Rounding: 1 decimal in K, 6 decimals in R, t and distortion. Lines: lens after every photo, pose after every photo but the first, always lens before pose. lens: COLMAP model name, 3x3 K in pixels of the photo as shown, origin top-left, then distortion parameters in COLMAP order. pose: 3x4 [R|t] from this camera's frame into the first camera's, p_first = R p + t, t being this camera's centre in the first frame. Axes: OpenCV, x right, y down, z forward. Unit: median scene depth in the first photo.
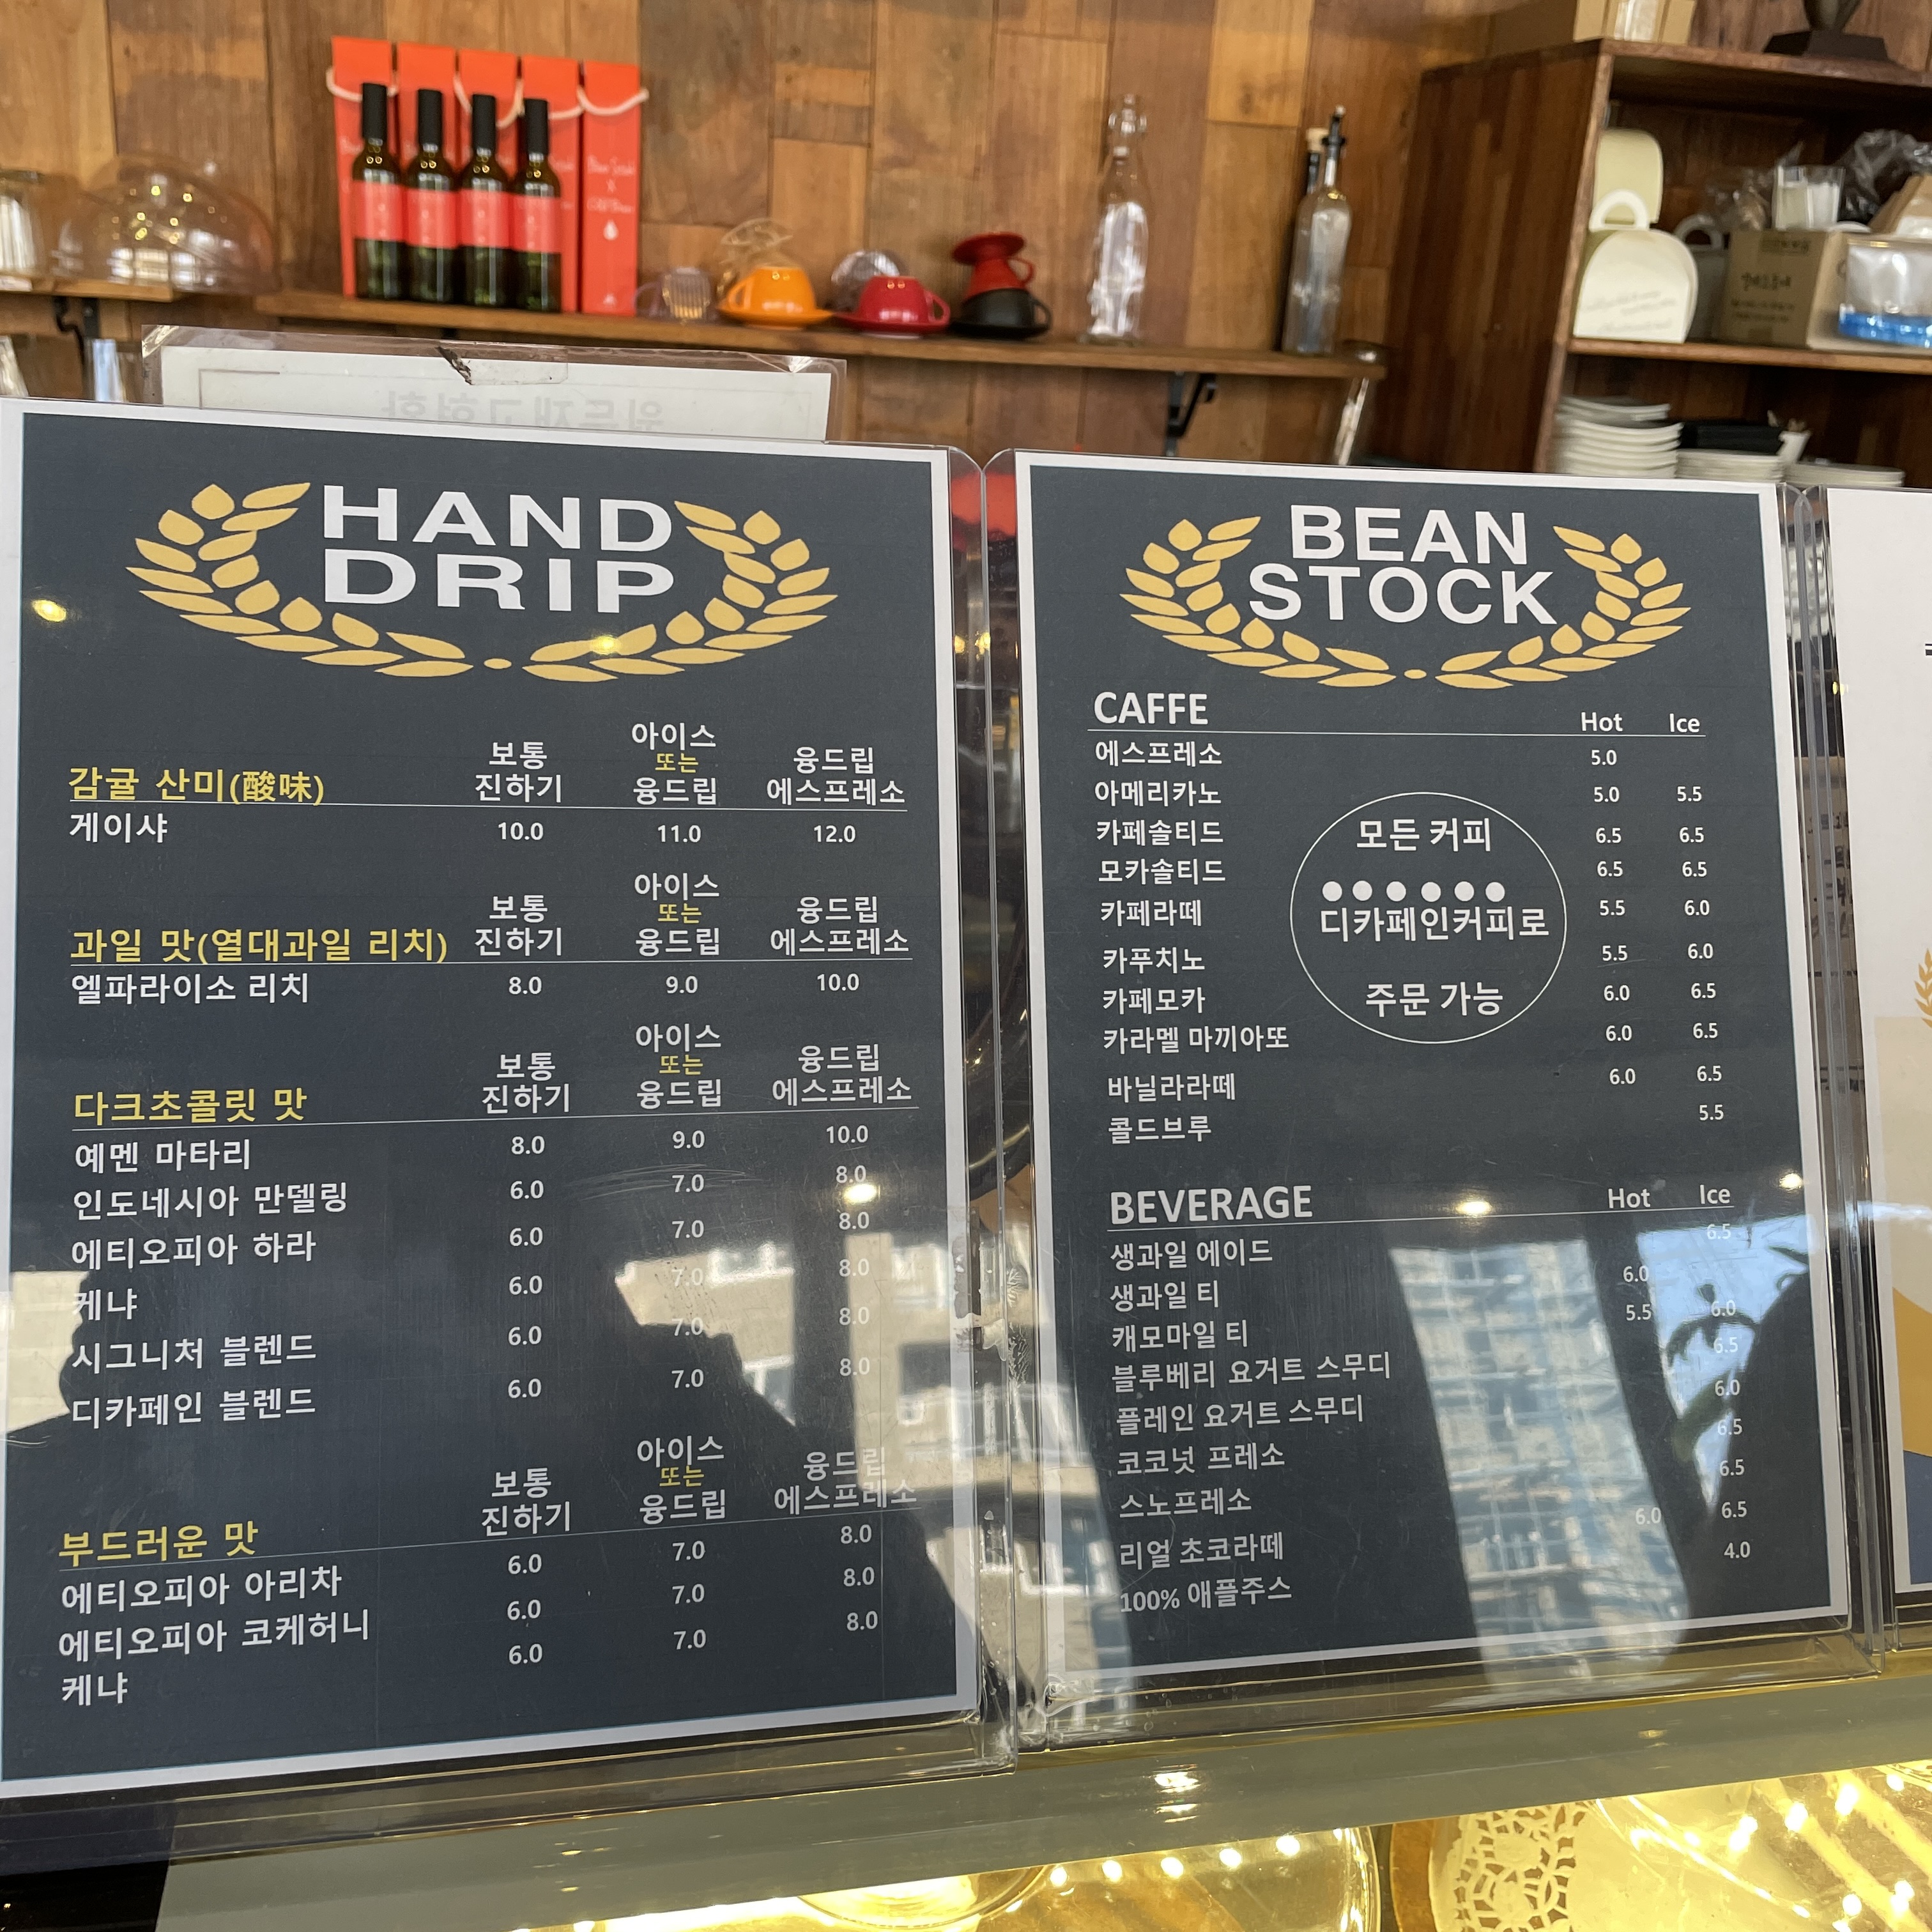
lens RADIAL K [[1947.0, 0, 966.6], [0, 1947.0, 969.5], [0, 0, 1]] dist [0.026589, 0.000000]
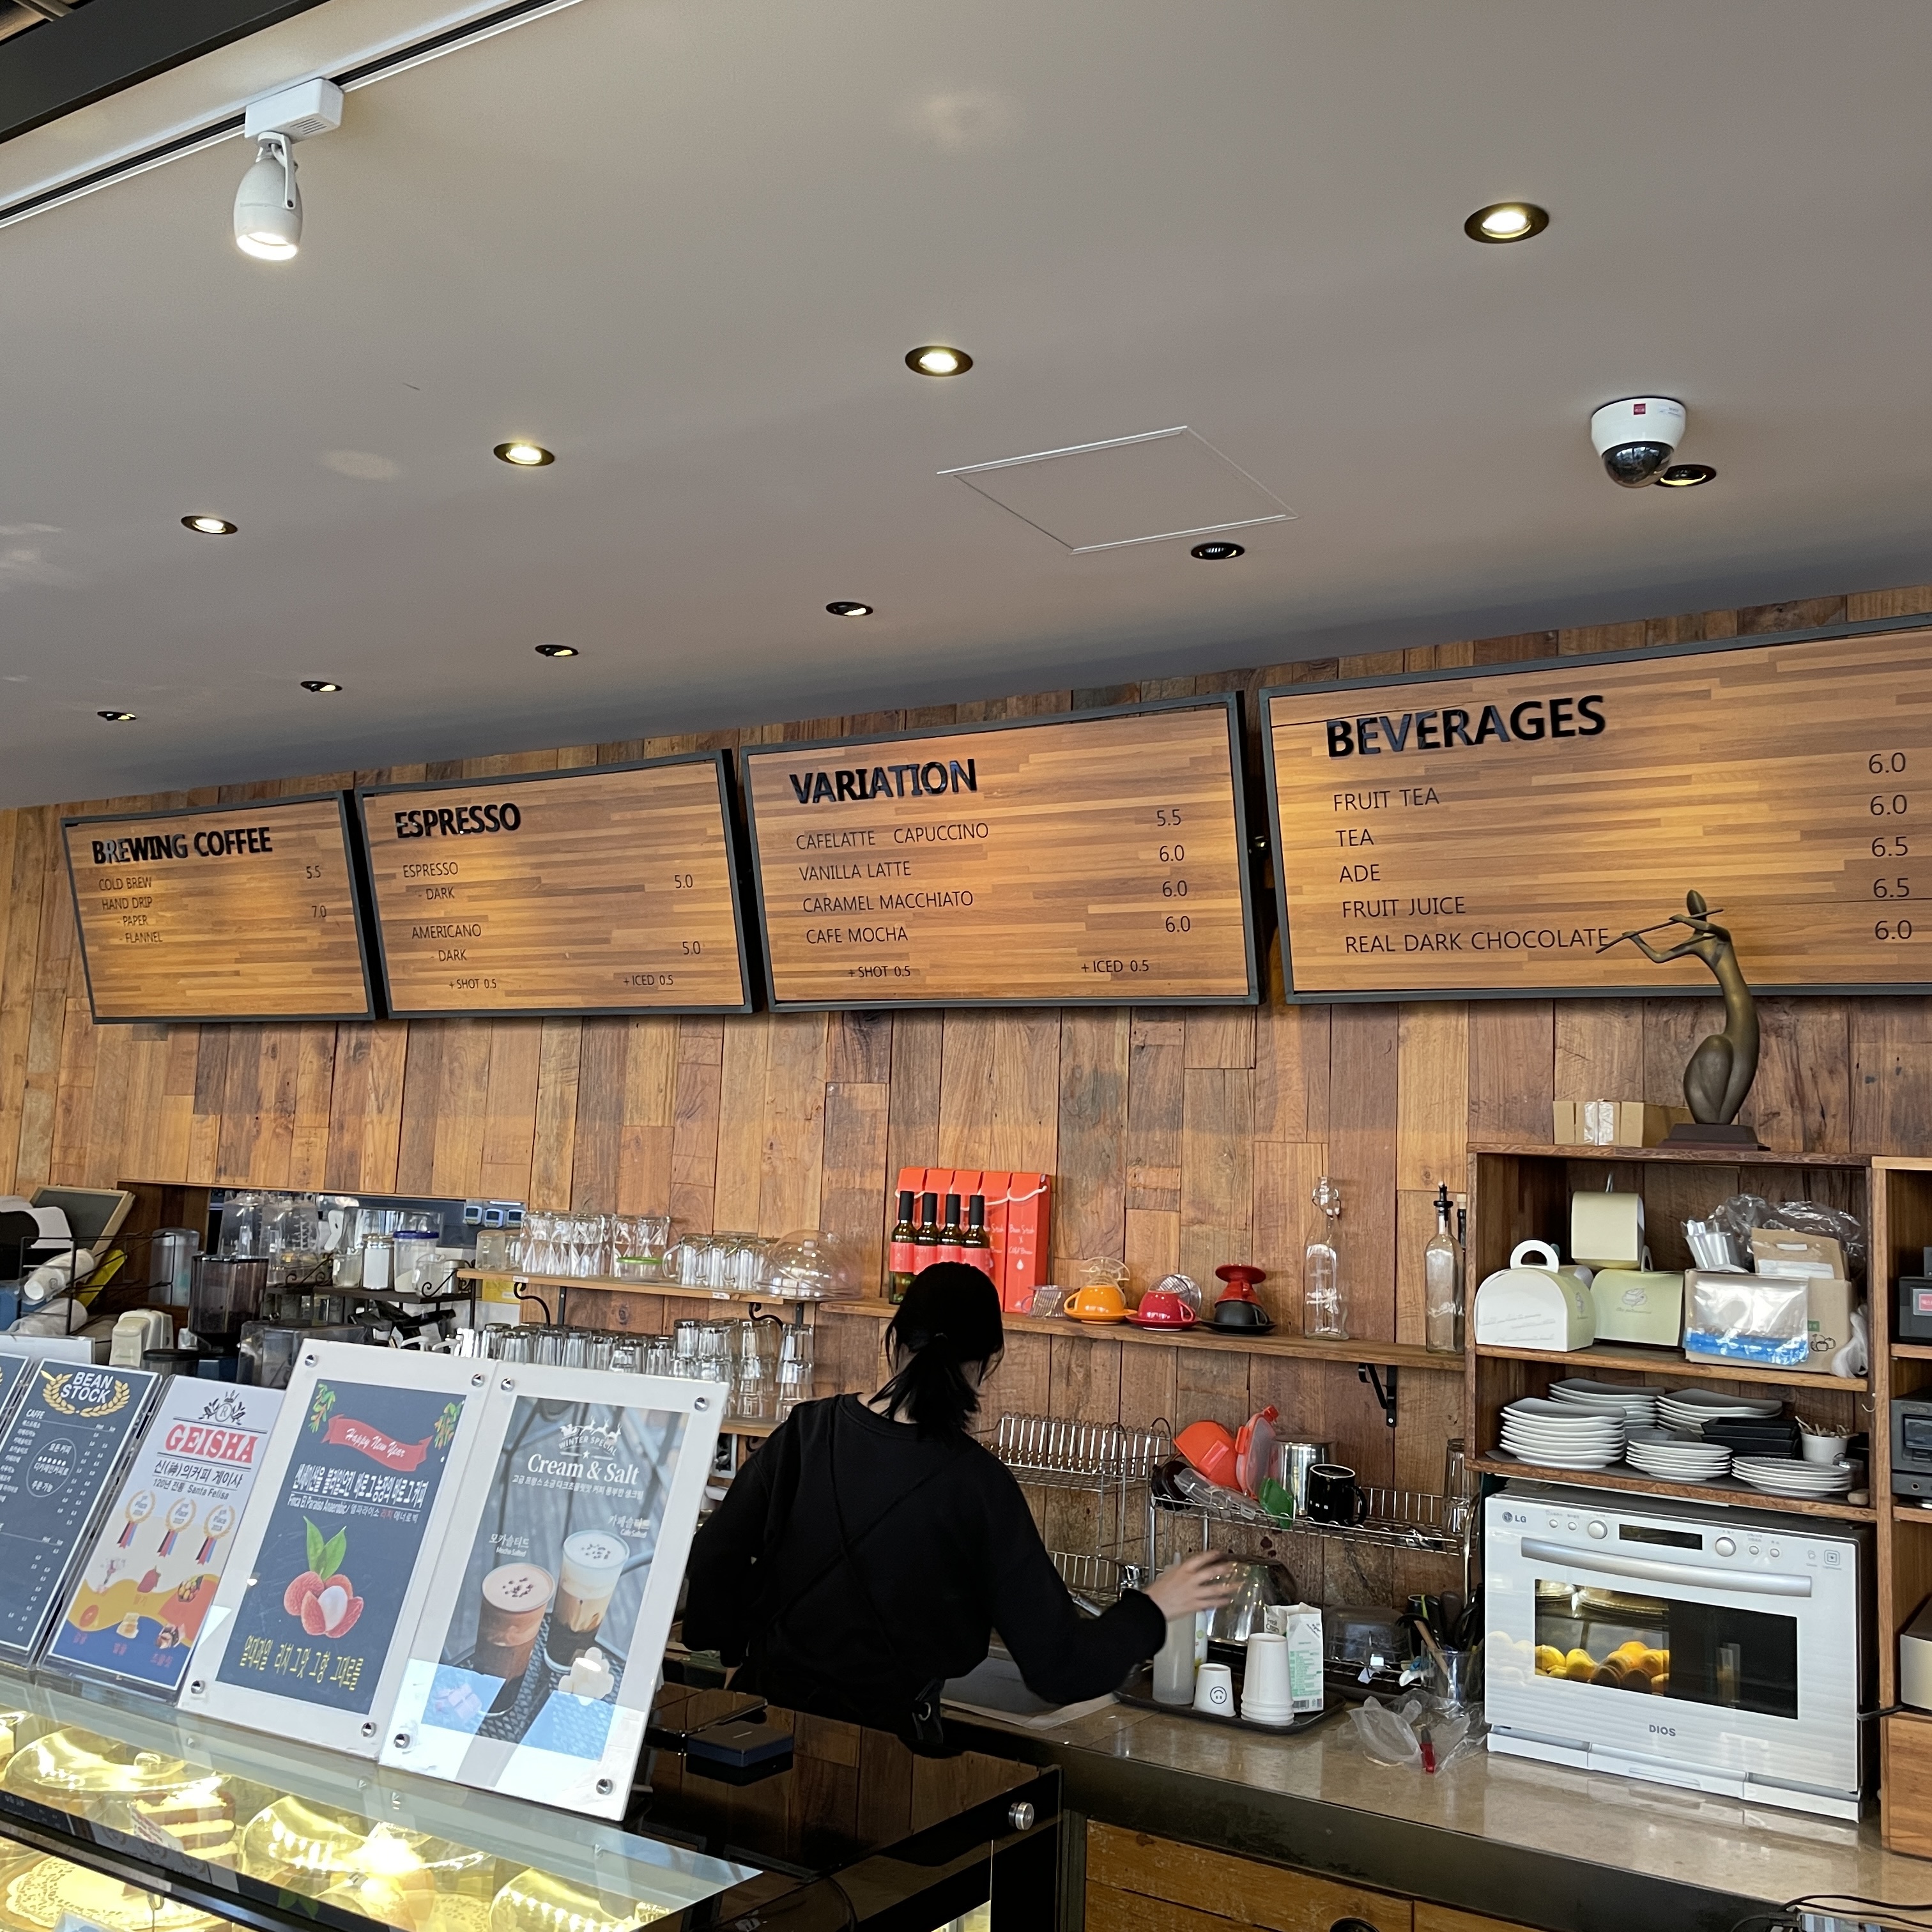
lens RADIAL K [[1947.0, 0, 966.1], [0, 1947.0, 963.5], [0, 0, 1]] dist [0.026589, 0.000000]
pose [[0.714103, -0.106592, -0.691878, 0.953188], [-0.231558, 0.896739, -0.377148, 0.028096], [0.660635, 0.429532, 0.615682, -0.160545]]
